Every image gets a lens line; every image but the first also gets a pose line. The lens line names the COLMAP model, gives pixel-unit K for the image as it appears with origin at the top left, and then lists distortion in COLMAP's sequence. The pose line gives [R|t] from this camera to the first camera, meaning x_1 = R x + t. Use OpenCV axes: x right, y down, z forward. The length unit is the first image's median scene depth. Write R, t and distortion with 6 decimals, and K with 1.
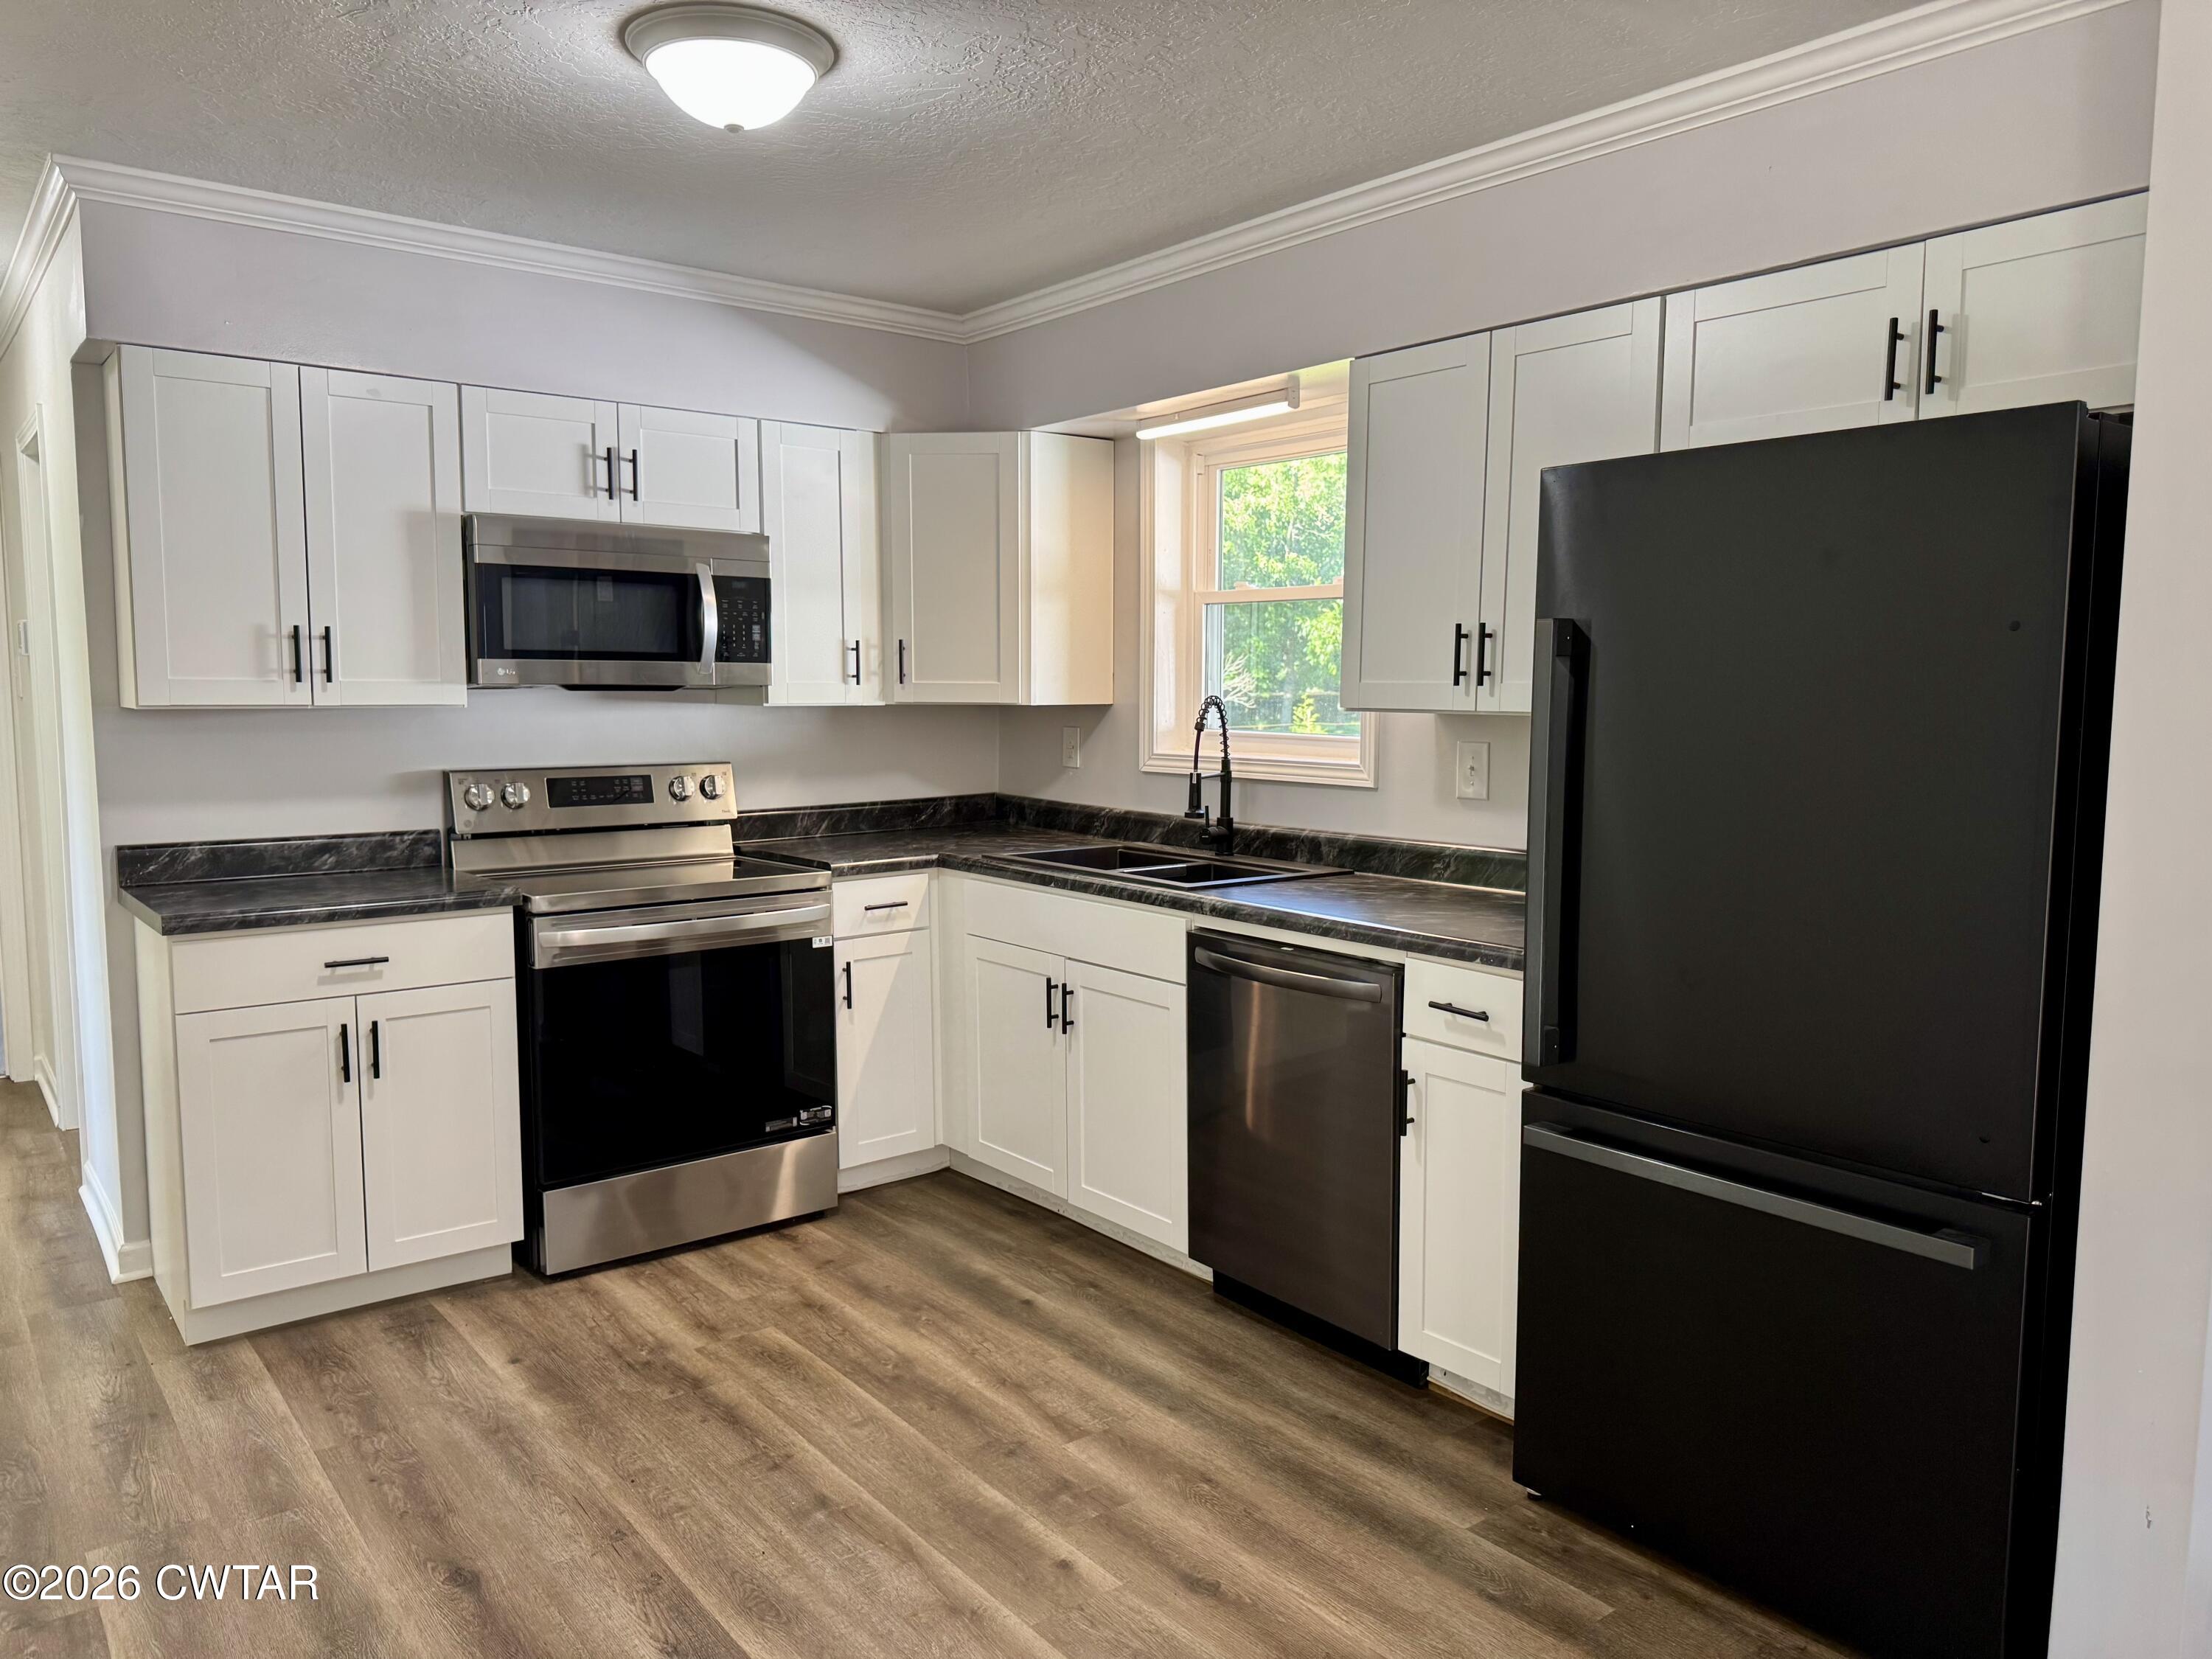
lens RADIAL K [[1551.9, 0, 1093.4], [0, 1551.9, 824.3], [0, 0, 1]] dist [0.078225, -0.110237]
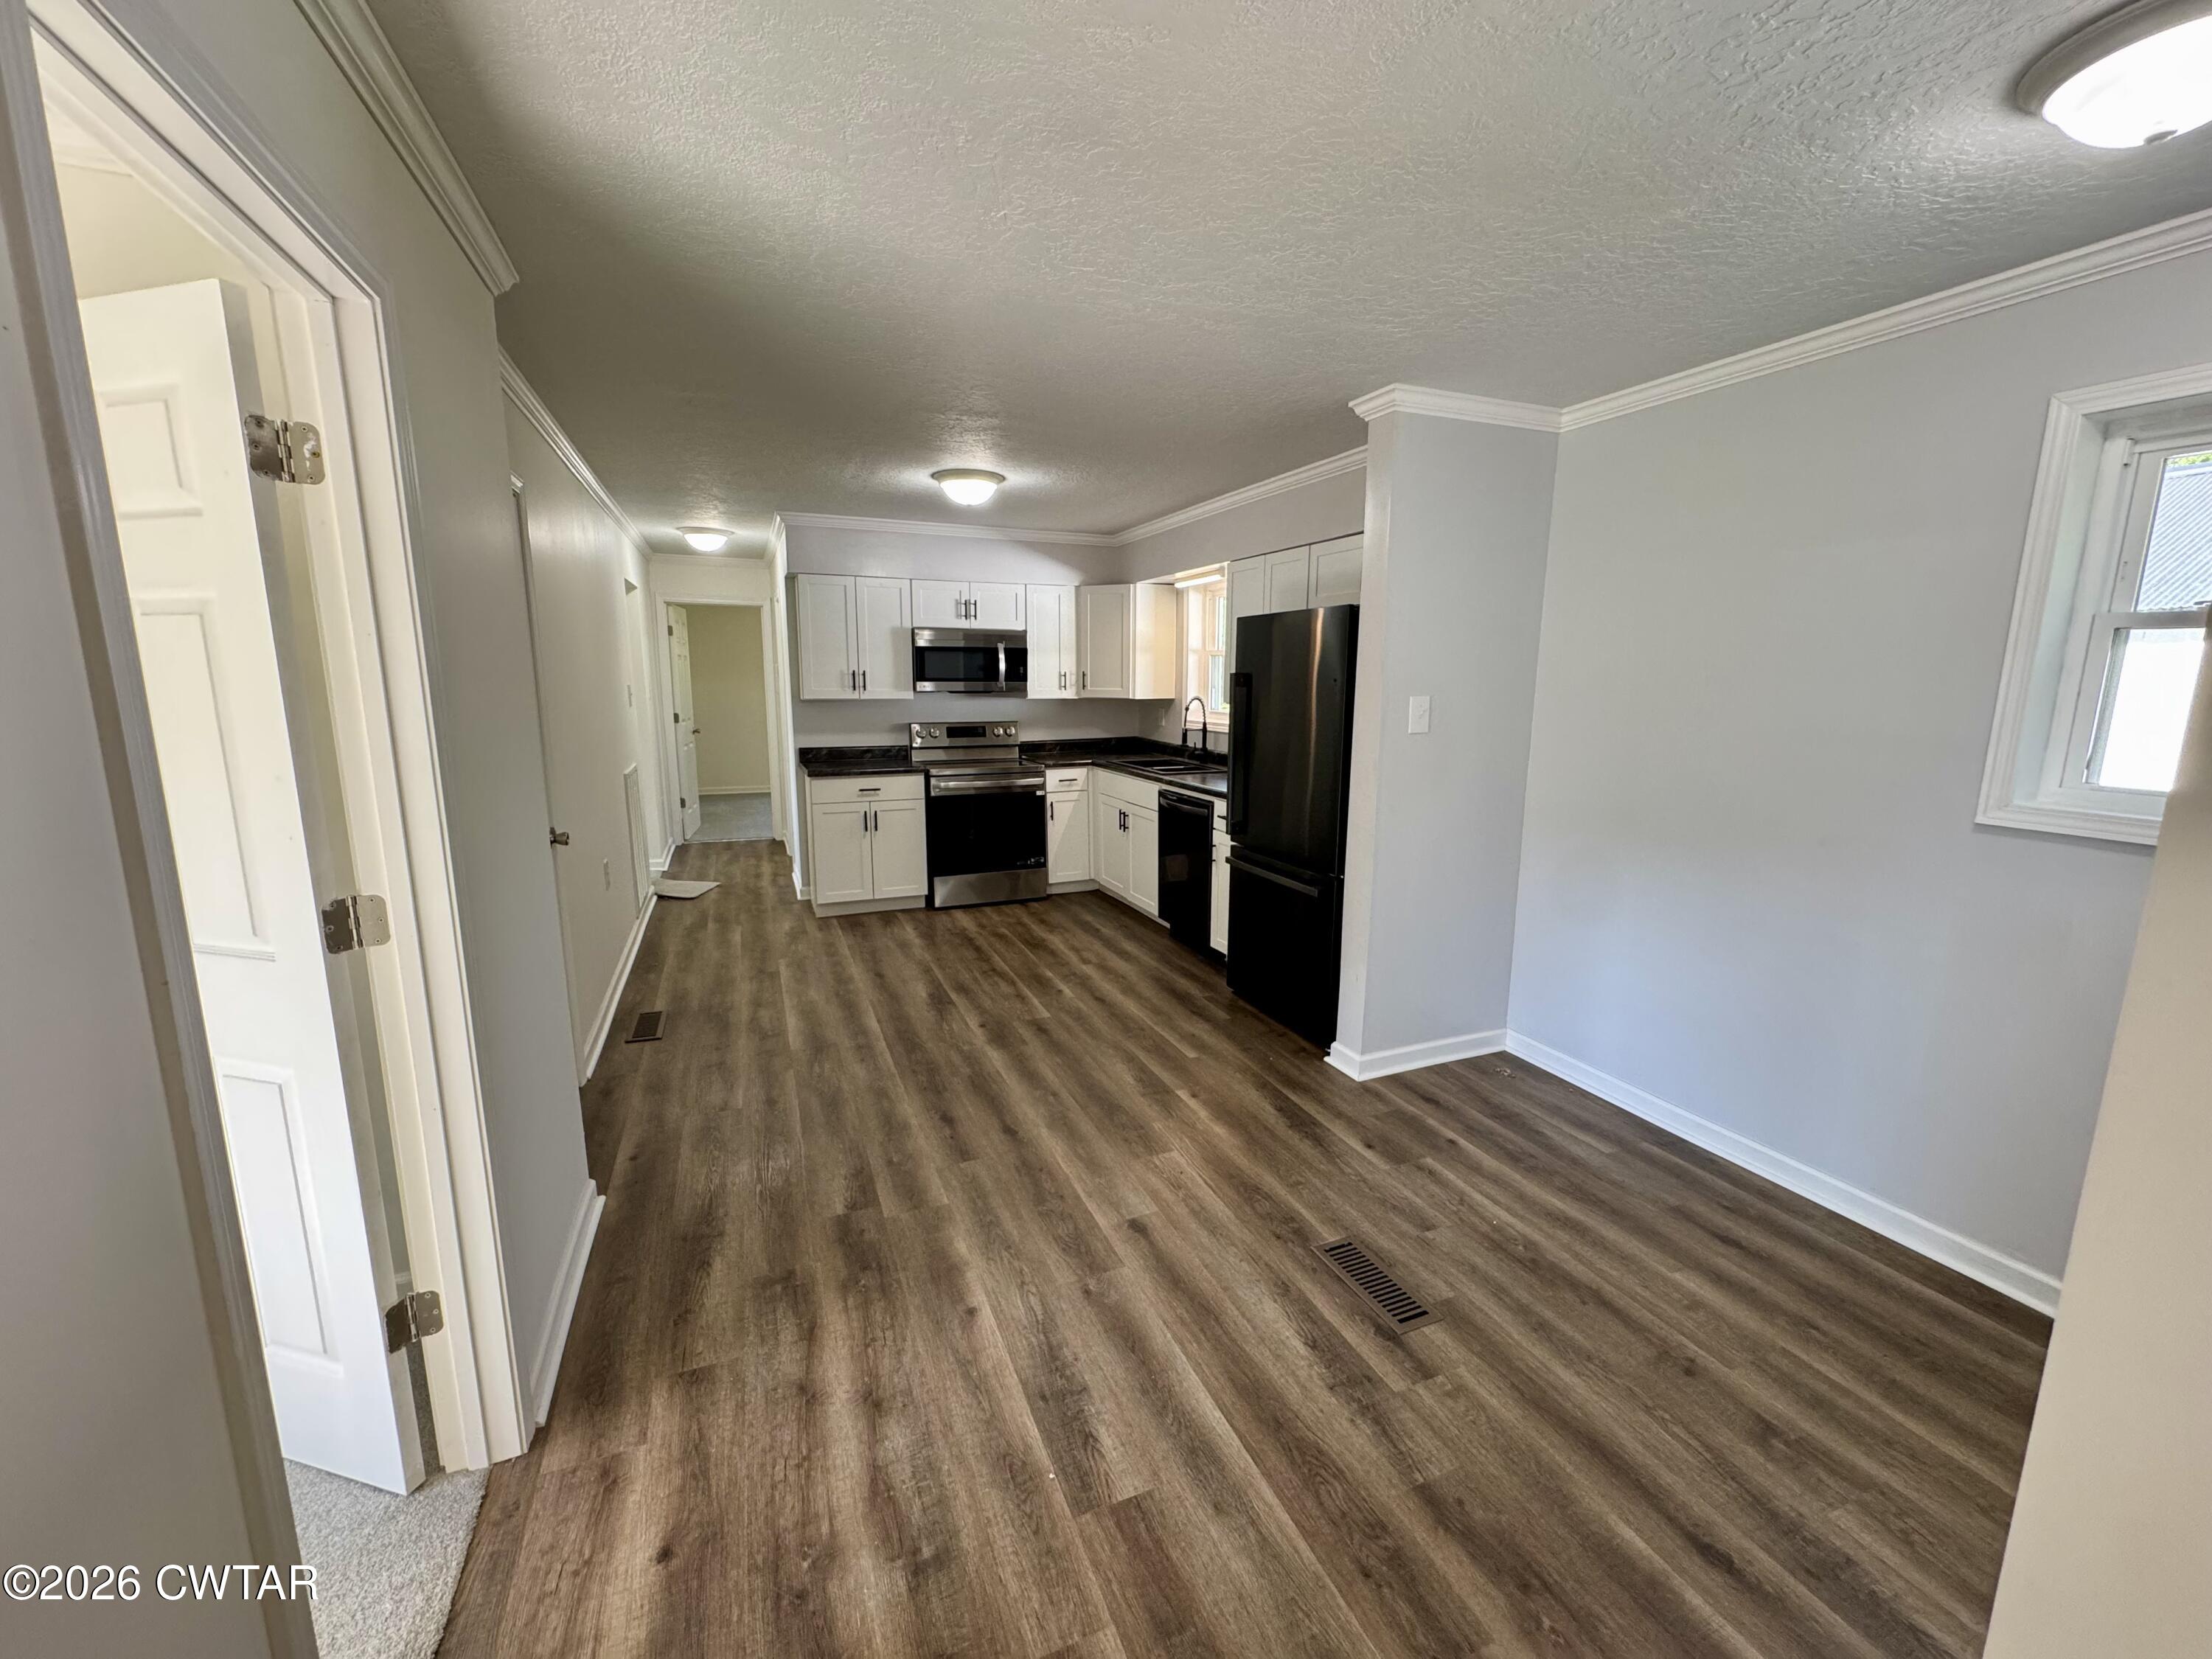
lens RADIAL K [[879.2, 0, 1104.4], [0, 879.2, 819.8], [0, 0, 1]] dist [-0.000609, -0.000066]
pose [[0.963247, 0.043700, -0.265039, 0.336842], [-0.025943, 0.997200, 0.070131, 0.017284], [0.267362, -0.060678, 0.961684, -0.390365]]
